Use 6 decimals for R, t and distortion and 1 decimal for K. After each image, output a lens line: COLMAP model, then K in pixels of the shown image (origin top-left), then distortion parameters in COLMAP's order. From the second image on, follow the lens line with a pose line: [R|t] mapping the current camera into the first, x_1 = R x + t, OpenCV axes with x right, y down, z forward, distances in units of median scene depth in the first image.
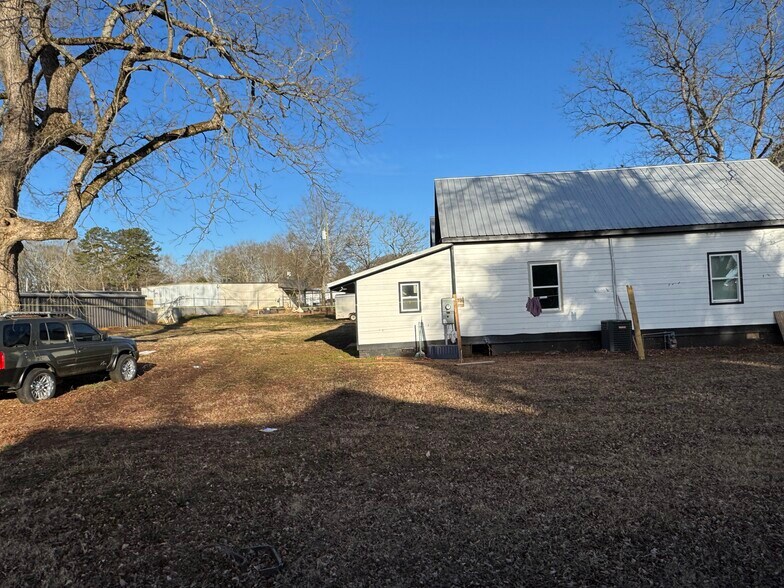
lens RADIAL K [[535.4, 0, 392.0], [0, 535.4, 294.0], [0, 0, 1]] dist [-0.001876, 0.002229]
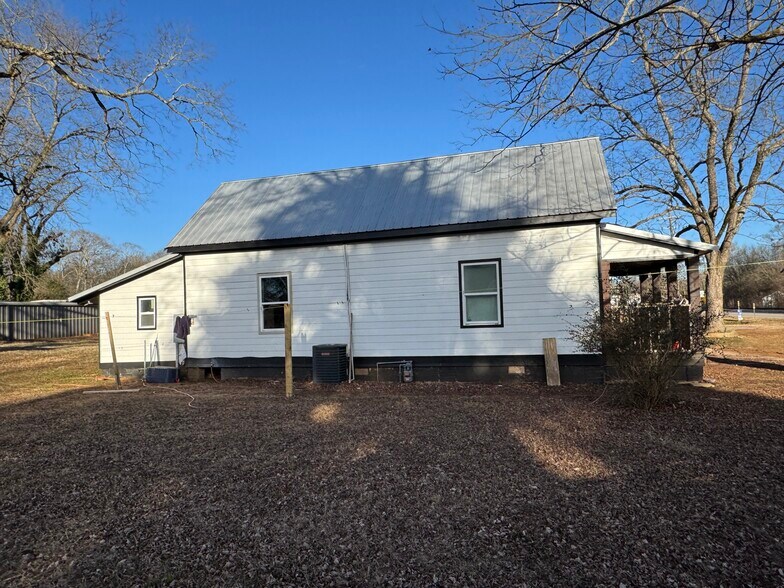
lens RADIAL K [[535.4, 0, 392.0], [0, 535.4, 294.0], [0, 0, 1]] dist [-0.001876, 0.002229]
pose [[0.971276, 0.004022, -0.237920, 0.670426], [-0.007302, 0.999890, -0.012909, -0.017919], [0.237842, 0.014275, 0.971199, 0.214012]]
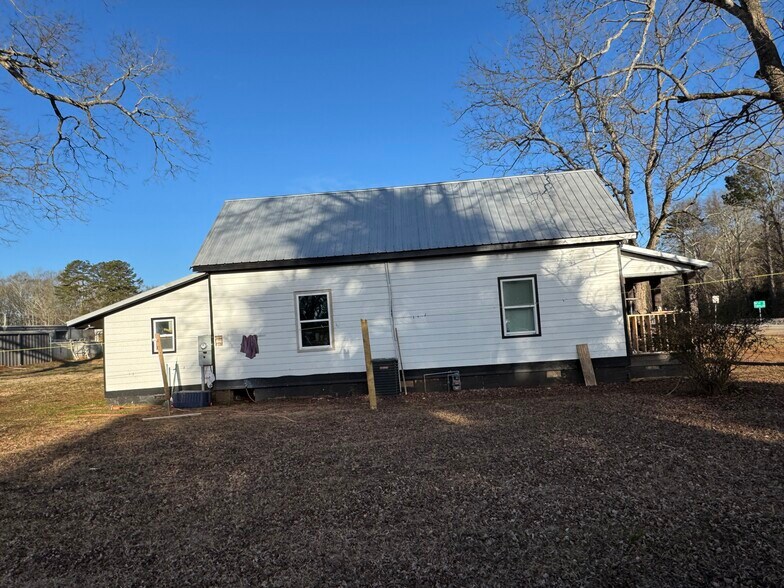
lens RADIAL K [[535.4, 0, 392.0], [0, 535.4, 294.0], [0, 0, 1]] dist [-0.001876, 0.002229]
pose [[0.999697, -0.019754, -0.014694, 0.424835], [0.018995, 0.998560, -0.050169, -0.010544], [0.015663, 0.049875, 0.998633, 0.139331]]
